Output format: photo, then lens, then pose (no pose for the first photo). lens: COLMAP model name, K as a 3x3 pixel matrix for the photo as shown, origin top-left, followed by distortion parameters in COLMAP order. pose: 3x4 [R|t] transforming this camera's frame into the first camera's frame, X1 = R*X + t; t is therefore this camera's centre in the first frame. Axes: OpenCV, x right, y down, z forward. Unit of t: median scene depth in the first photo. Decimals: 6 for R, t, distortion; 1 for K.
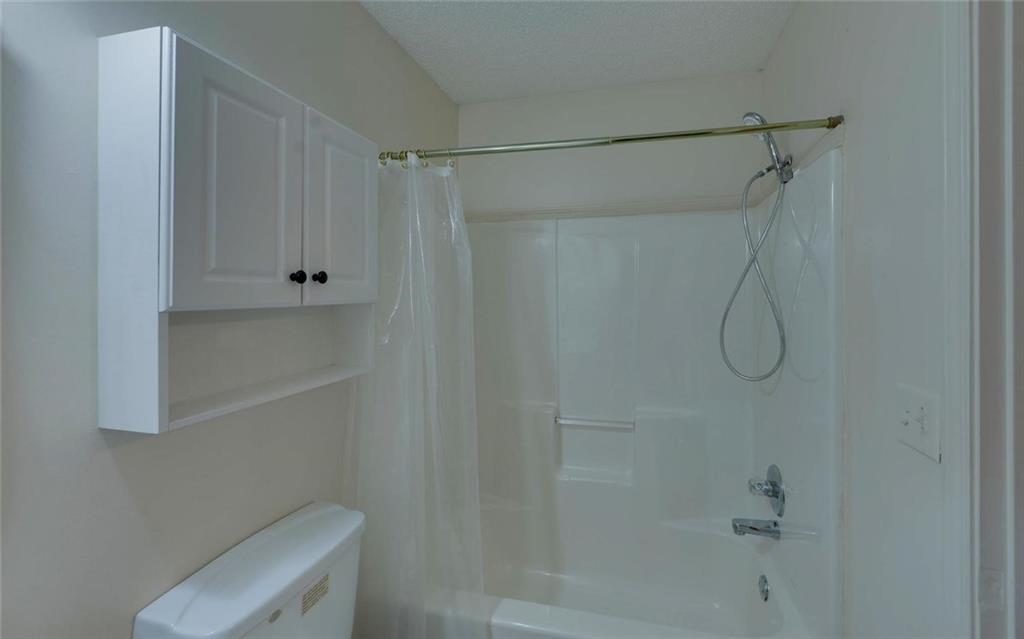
lens RADIAL K [[406.2, 0, 510.4], [0, 406.2, 293.9], [0, 0, 1]] dist [-0.007761, -0.000172]
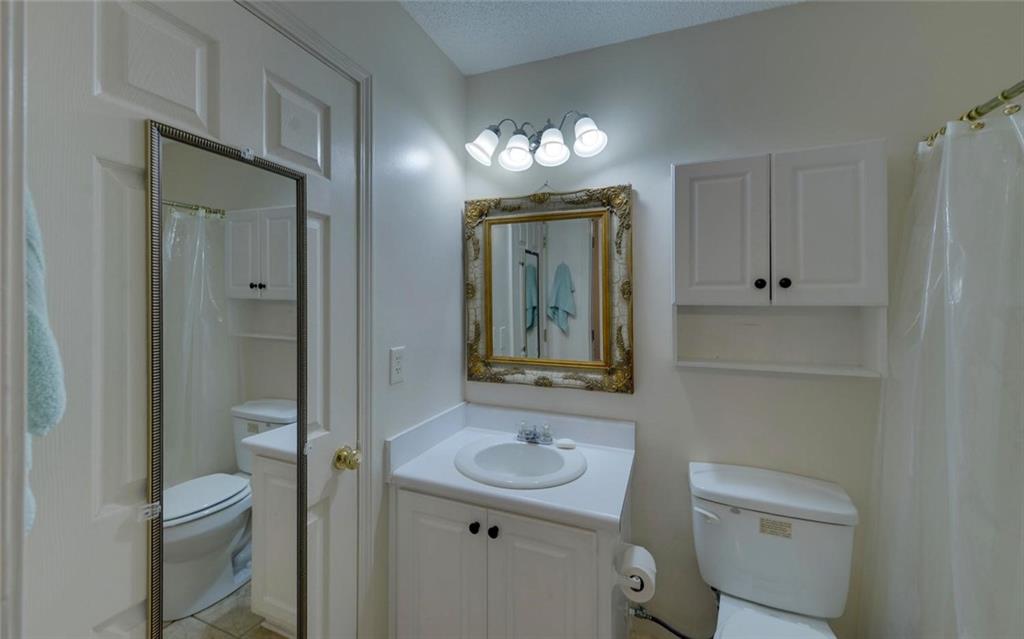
lens RADIAL K [[406.2, 0, 510.4], [0, 406.2, 293.9], [0, 0, 1]] dist [-0.007761, -0.000172]
pose [[-0.118407, -0.005865, -0.992948, 0.990076], [-0.000147, 0.999983, -0.005889, 0.001245], [0.992965, -0.000552, -0.118406, 0.339738]]
